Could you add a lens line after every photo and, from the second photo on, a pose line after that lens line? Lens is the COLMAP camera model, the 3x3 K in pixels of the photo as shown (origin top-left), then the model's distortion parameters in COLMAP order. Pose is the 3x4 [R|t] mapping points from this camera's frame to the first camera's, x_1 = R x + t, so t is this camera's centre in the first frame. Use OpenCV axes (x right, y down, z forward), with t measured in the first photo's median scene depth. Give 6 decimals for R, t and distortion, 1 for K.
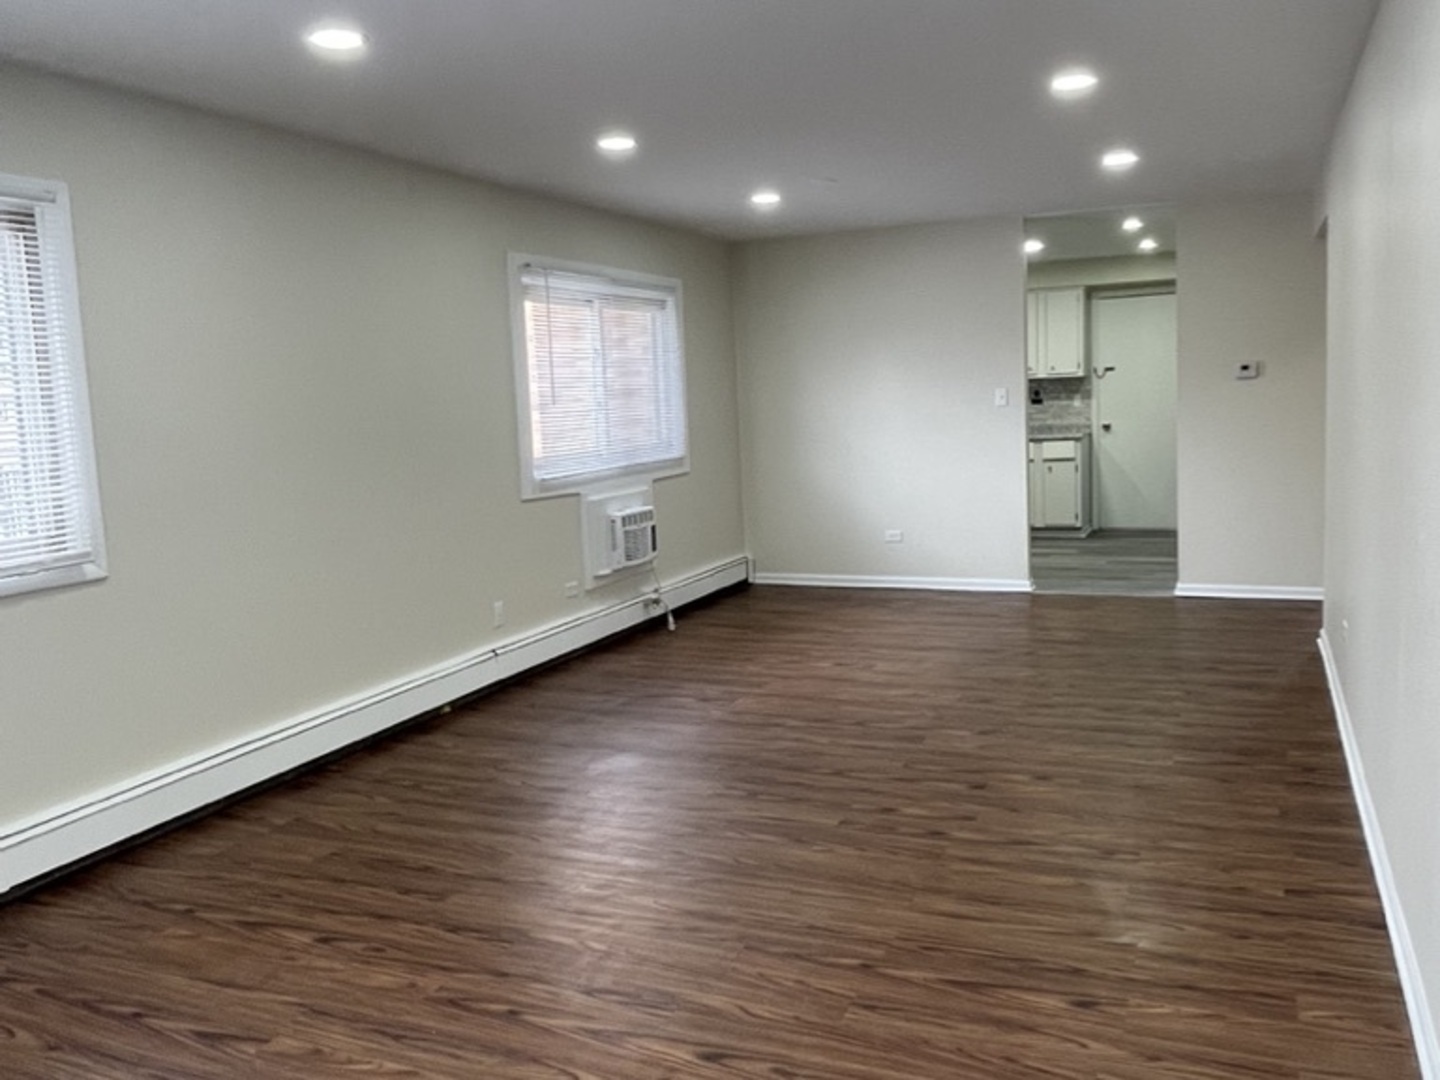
lens RADIAL K [[1183.0, 0, 720.0], [0, 1183.0, 540.0], [0, 0, 1]] dist [0.001400, 0.003726]
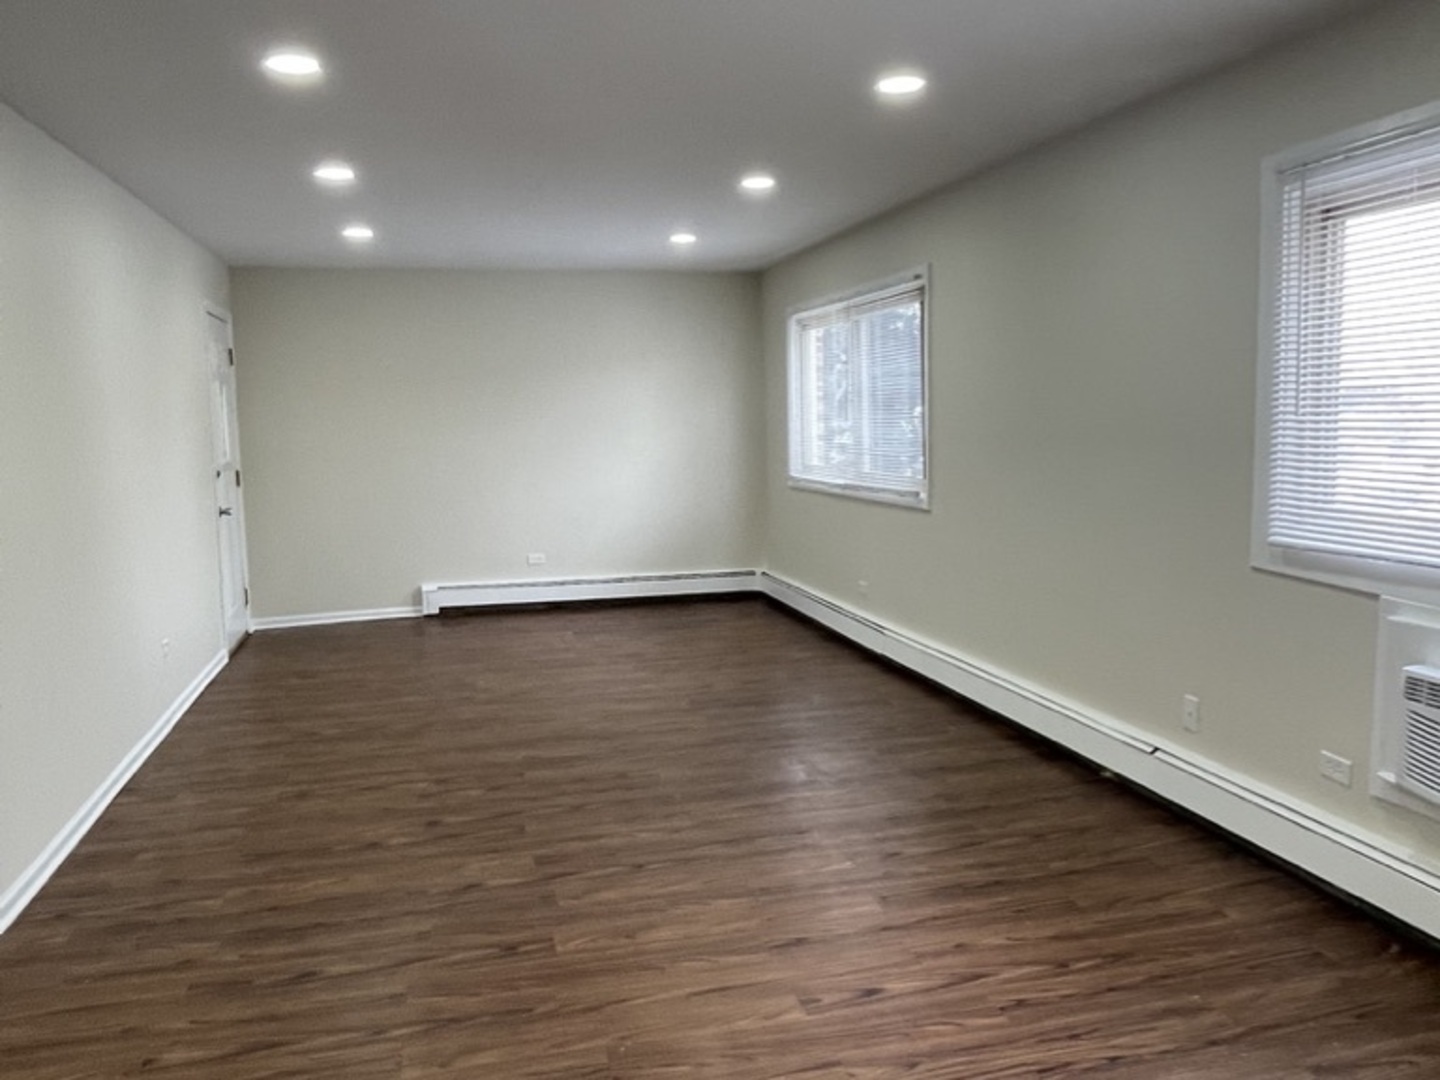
lens RADIAL K [[1183.0, 0, 720.0], [0, 1183.0, 540.0], [0, 0, 1]] dist [0.001400, 0.003726]
pose [[-0.789361, 0.123967, -0.601283, 0.557008], [-0.022125, 0.973021, 0.229654, -0.242417], [0.613531, 0.194583, -0.765322, 1.736341]]
